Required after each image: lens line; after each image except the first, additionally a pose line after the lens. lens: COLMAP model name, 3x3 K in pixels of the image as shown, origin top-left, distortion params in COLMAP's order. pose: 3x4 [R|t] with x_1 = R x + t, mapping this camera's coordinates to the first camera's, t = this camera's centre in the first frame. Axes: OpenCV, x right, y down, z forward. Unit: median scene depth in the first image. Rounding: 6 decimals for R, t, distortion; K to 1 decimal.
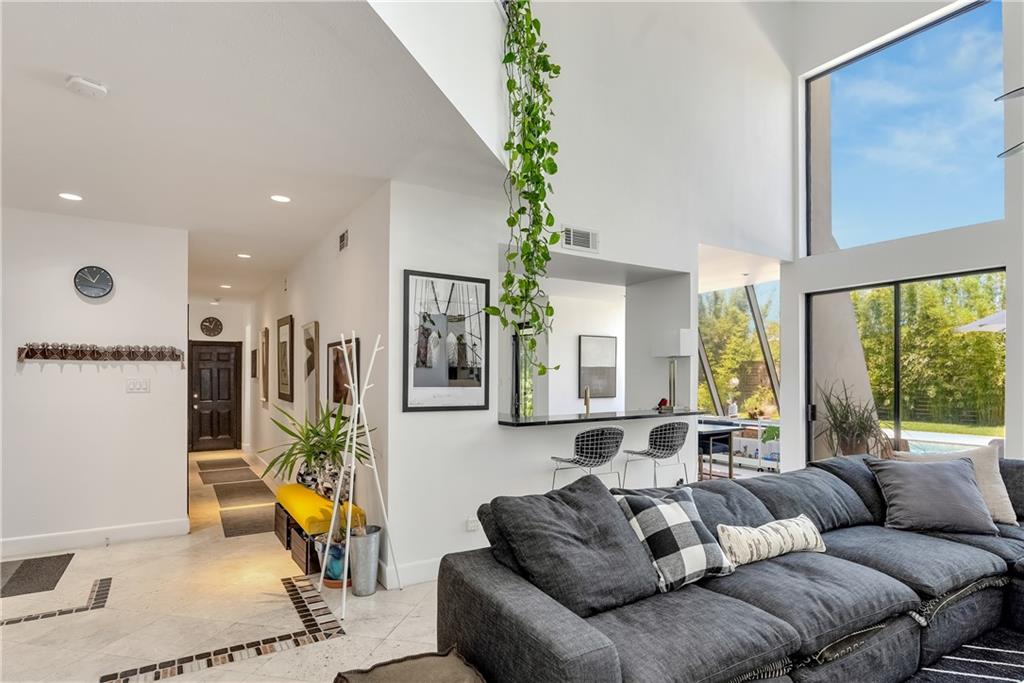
lens RADIAL K [[534.9, 0, 524.8], [0, 534.9, 379.0], [0, 0, 1]] dist [-0.000705, -0.000369]
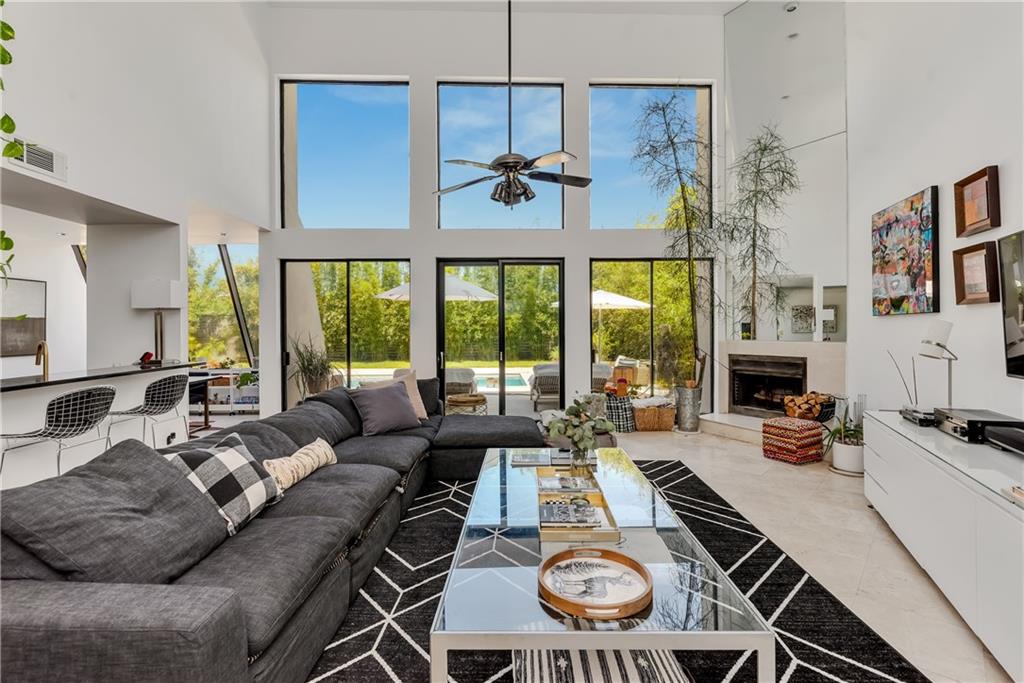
lens RADIAL K [[454.2, 0, 515.0], [0, 454.2, 333.6], [0, 0, 1]] dist [-0.001803, -0.000386]
pose [[0.521865, -0.011239, 0.852954, -0.123338], [0.006360, 0.999937, 0.009284, 0.000524], [-0.853004, 0.000580, 0.521903, 0.040043]]
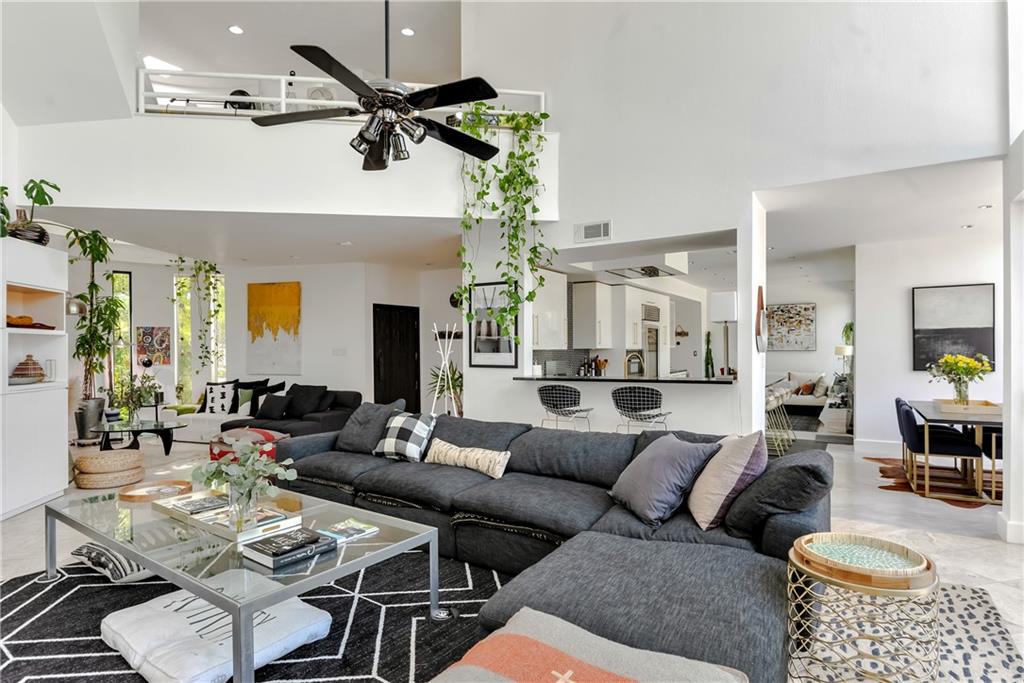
lens RADIAL K [[552.8, 0, 506.2], [0, 552.8, 350.4], [0, 0, 1]] dist [-0.003434, -0.000644]
pose [[0.389433, 0.001660, -0.921053, 1.474286], [0.007015, 0.999964, 0.004769, 0.000236], [0.921028, -0.008318, 0.389407, 0.422132]]
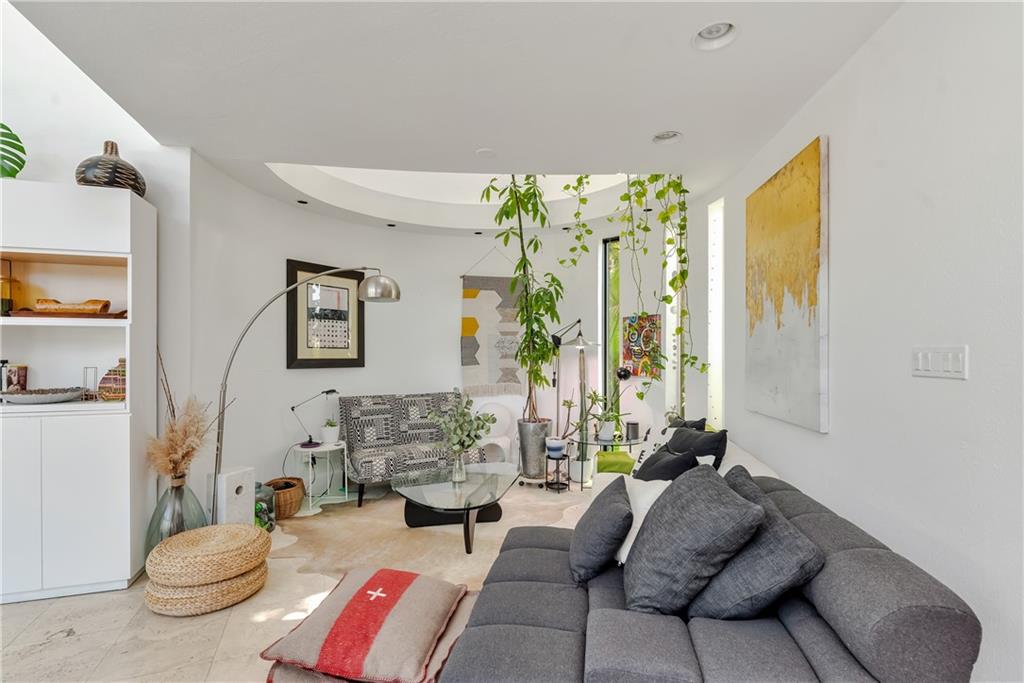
lens RADIAL K [[474.7, 0, 512.6], [0, 474.7, 356.3], [0, 0, 1]] dist [-0.000080, -0.000060]
pose [[-0.848070, 0.000218, -0.529884, -0.452047], [0.000175, 1.000000, 0.000131, 0.008059], [0.529884, 0.000018, -0.848070, 0.875713]]
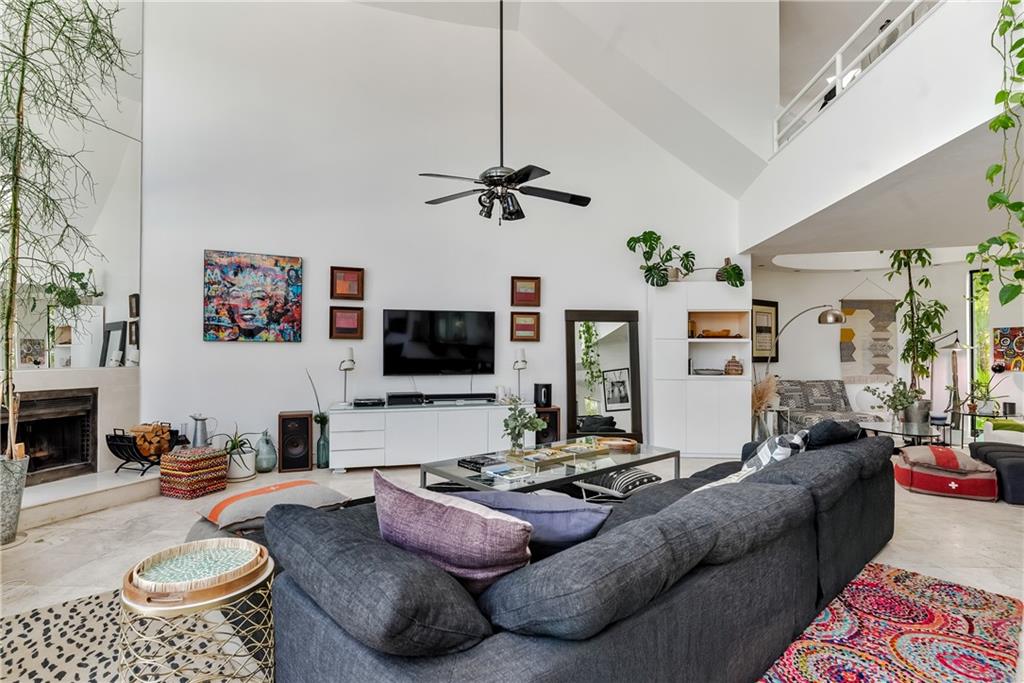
lens RADIAL K [[502.2, 0, 491.1], [0, 502.2, 348.9], [0, 0, 1]] dist [-0.002324, -0.000565]
pose [[-0.987578, -0.005333, -0.157037, 0.879369], [-0.004013, 0.999954, -0.008721, 0.004491], [0.157076, -0.007983, -0.987554, 1.557831]]
